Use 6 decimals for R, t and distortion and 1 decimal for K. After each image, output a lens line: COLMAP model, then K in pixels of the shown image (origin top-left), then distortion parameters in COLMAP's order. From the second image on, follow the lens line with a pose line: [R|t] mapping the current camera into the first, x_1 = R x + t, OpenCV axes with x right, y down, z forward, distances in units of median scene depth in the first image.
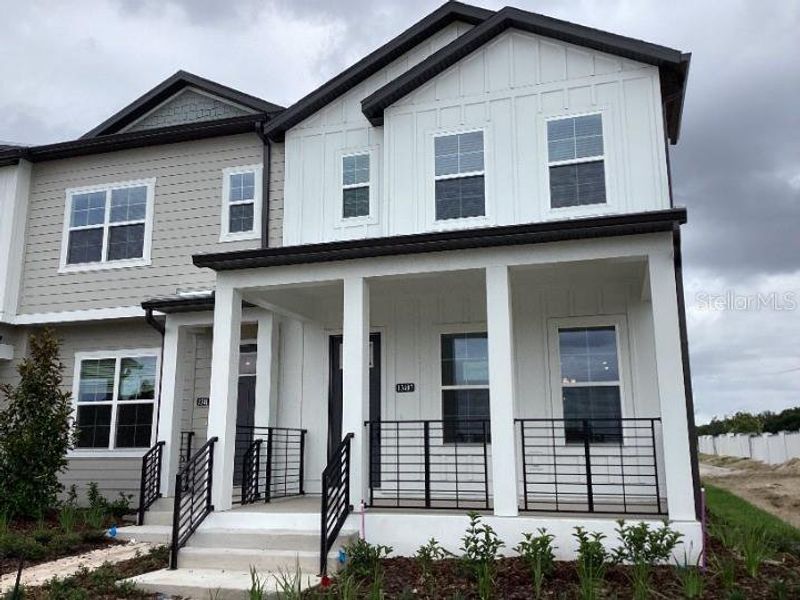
lens RADIAL K [[728.5, 0, 400.0], [0, 728.5, 300.0], [0, 0, 1]] dist [0.125774, -0.232415]
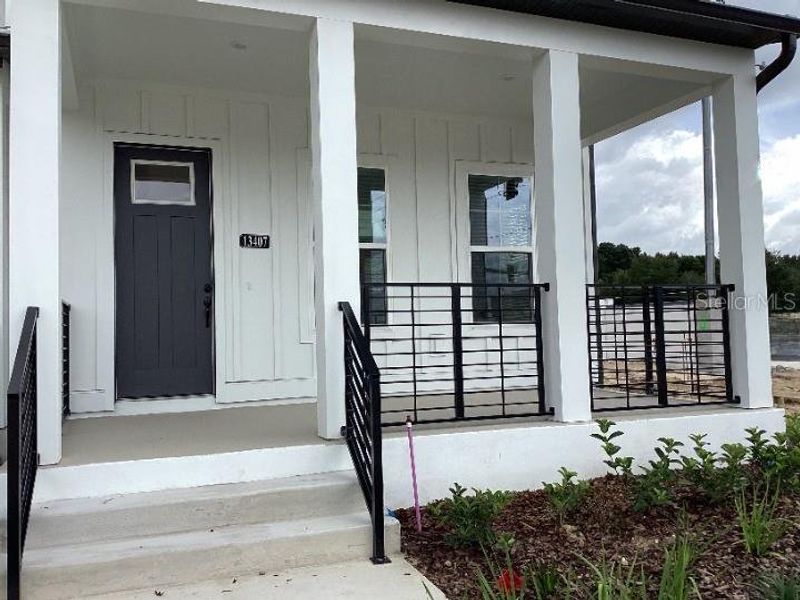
lens RADIAL K [[728.5, 0, 400.0], [0, 728.5, 300.0], [0, 0, 1]] dist [0.125774, -0.232415]
pose [[0.769609, 0.016173, 0.638310, -0.394593], [-0.106814, 0.988853, 0.103730, 0.120259], [-0.629518, -0.148012, 0.762758, 0.560371]]
